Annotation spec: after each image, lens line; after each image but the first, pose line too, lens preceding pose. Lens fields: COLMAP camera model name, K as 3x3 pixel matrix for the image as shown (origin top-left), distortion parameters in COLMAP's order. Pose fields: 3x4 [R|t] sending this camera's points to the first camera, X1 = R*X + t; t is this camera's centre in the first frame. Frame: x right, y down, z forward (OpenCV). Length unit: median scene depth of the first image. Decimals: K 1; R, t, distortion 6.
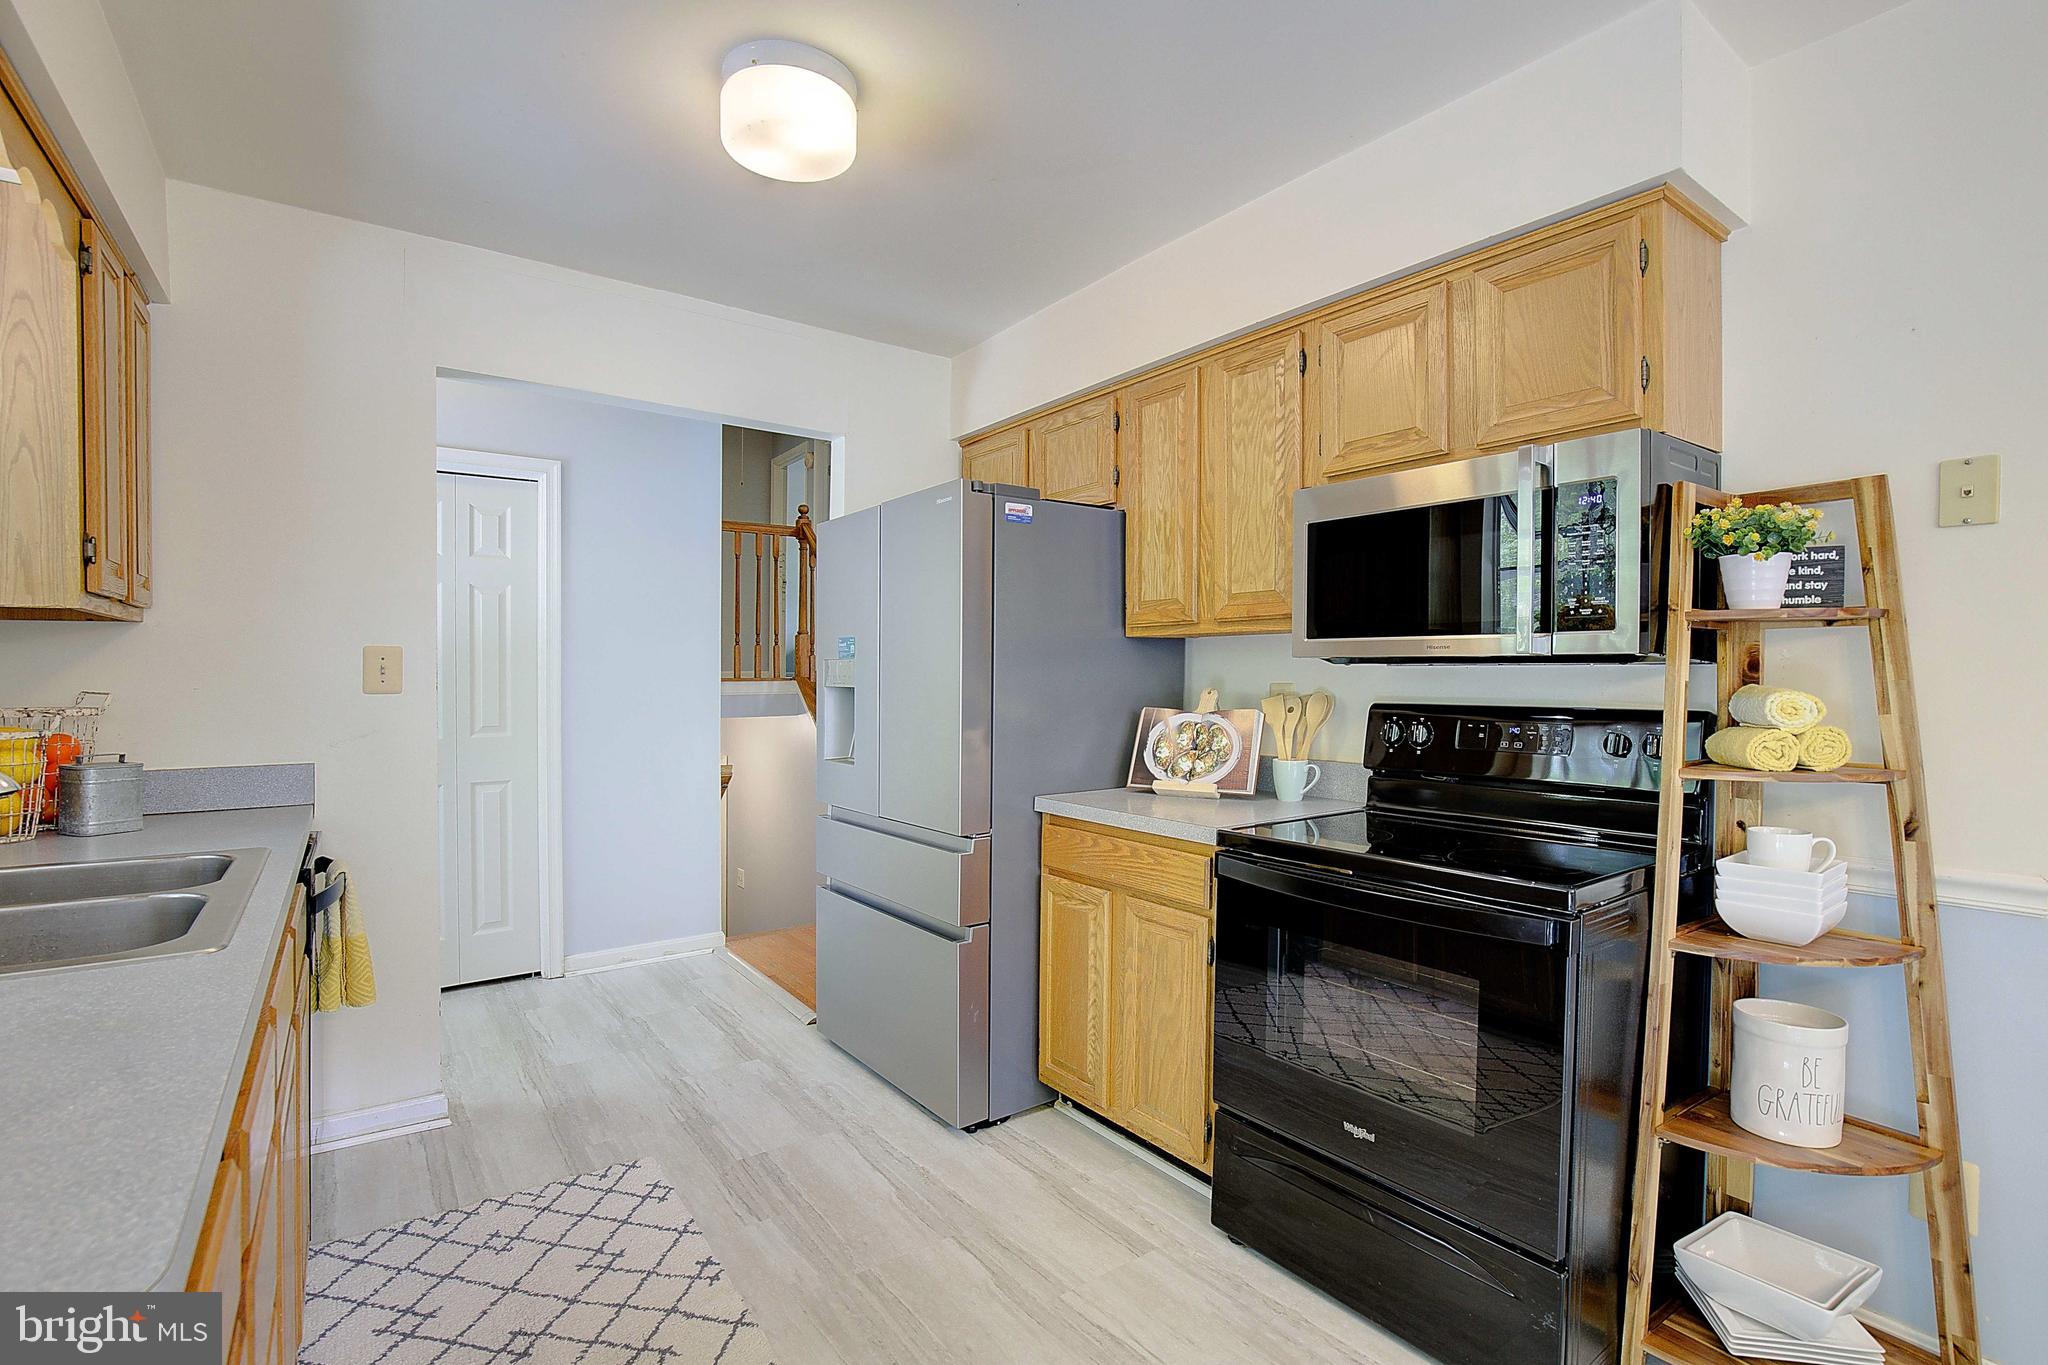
lens RADIAL K [[948.0, 0, 1027.4], [0, 948.0, 680.9], [0, 0, 1]] dist [-0.000895, -0.000159]
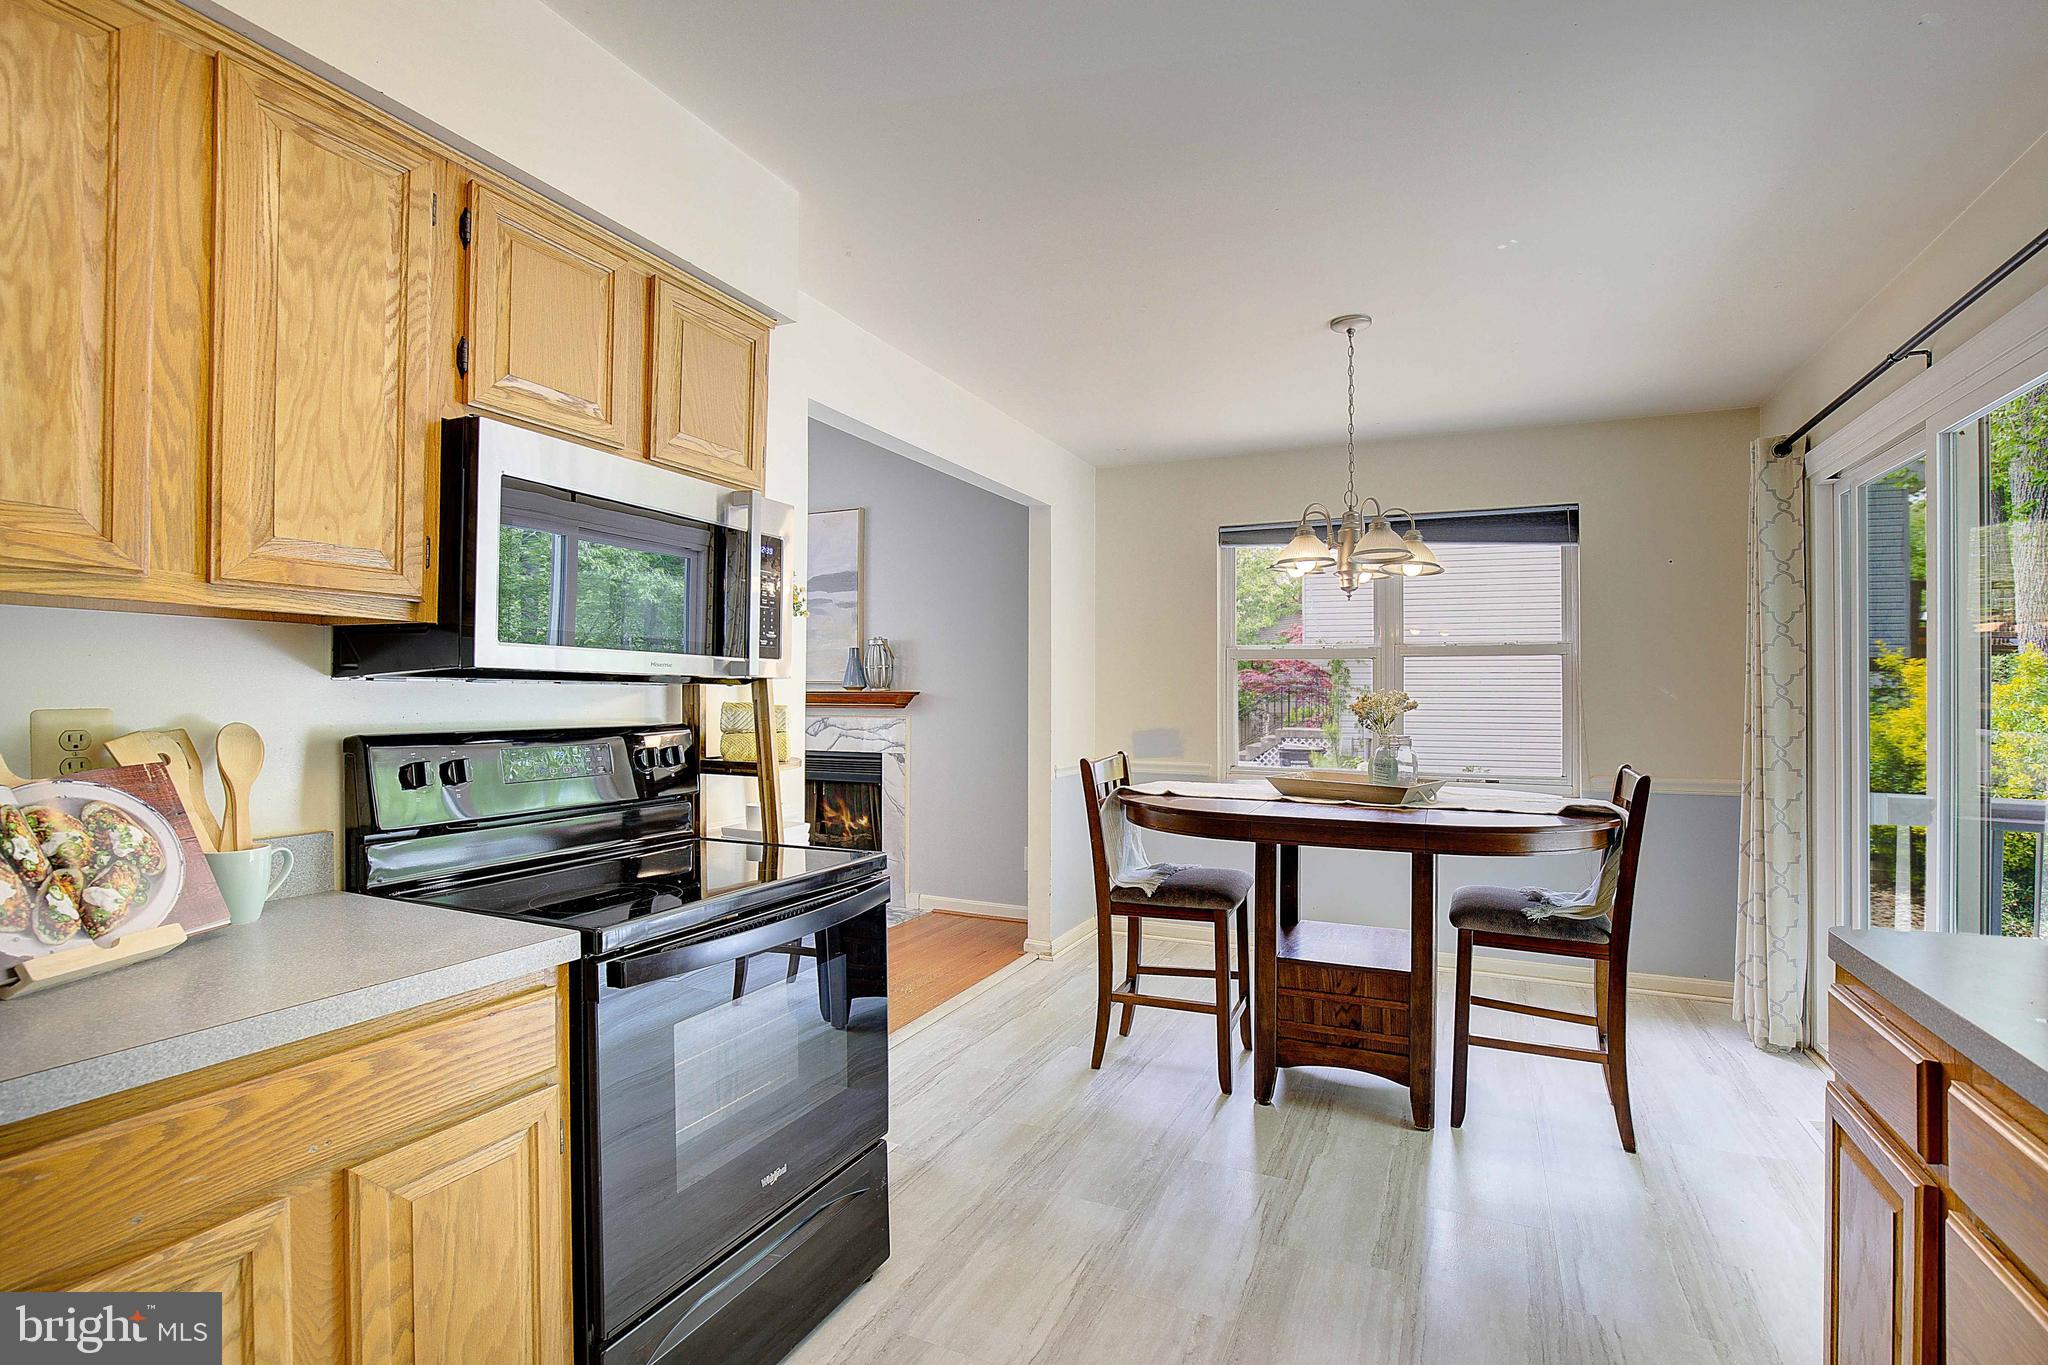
lens RADIAL K [[948.0, 0, 1026.6], [0, 948.0, 693.9], [0, 0, 1]] dist [-0.000895, -0.000159]
pose [[-0.482052, 0.008197, 0.876104, -0.449617], [0.009912, 0.999943, -0.003903, 0.000481], [-0.876087, 0.006802, -0.482106, 0.915310]]
